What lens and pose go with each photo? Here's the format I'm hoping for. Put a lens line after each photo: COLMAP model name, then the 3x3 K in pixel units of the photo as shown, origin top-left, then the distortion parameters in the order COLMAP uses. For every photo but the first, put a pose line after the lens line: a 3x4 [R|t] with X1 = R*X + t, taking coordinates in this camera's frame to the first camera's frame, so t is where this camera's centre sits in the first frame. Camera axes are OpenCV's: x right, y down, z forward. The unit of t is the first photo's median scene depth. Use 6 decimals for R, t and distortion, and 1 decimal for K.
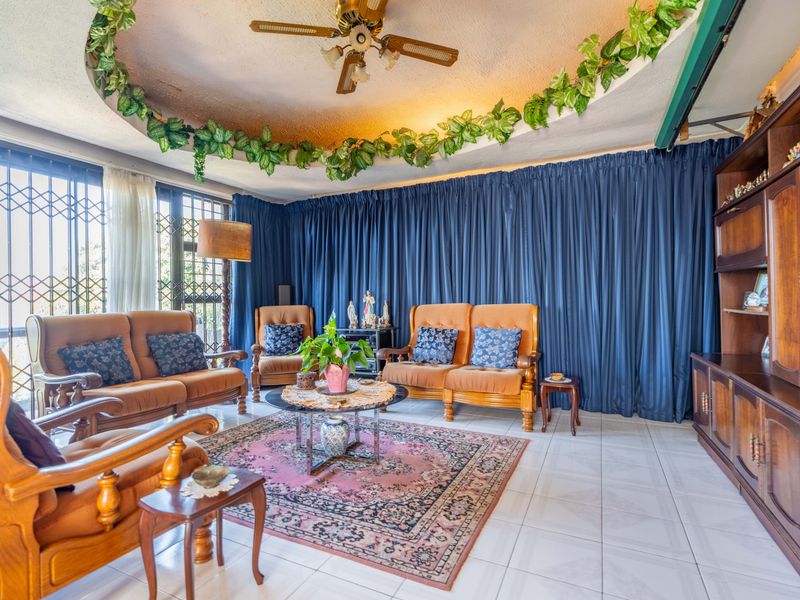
lens RADIAL K [[411.1, 0, 398.7], [0, 411.1, 298.9], [0, 0, 1]] dist [-0.001985, -0.000328]
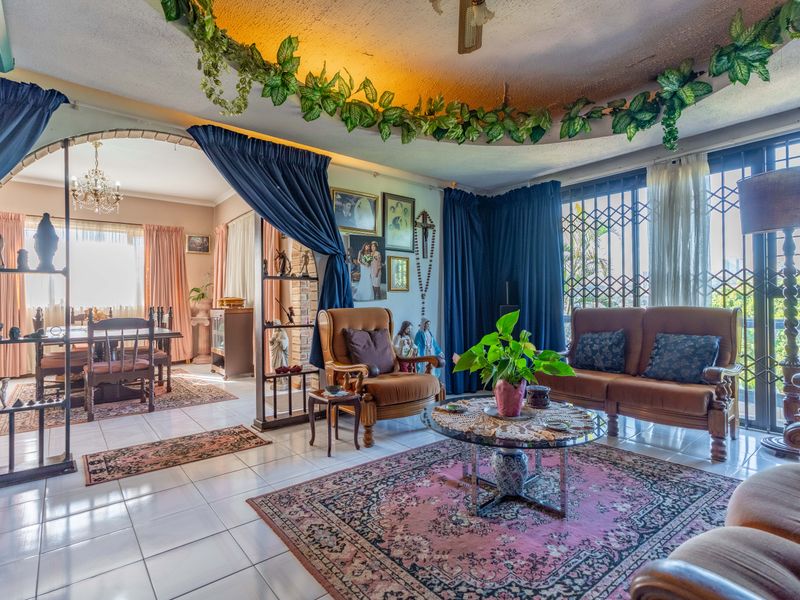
lens RADIAL K [[411.1, 0, 396.5], [0, 411.1, 300.8], [0, 0, 1]] dist [-0.001985, -0.000328]
pose [[-0.418193, 0.014853, -0.908237, 0.815799], [0.017025, 0.999819, 0.008511, -0.004264], [0.908199, -0.011904, -0.418370, 1.409258]]
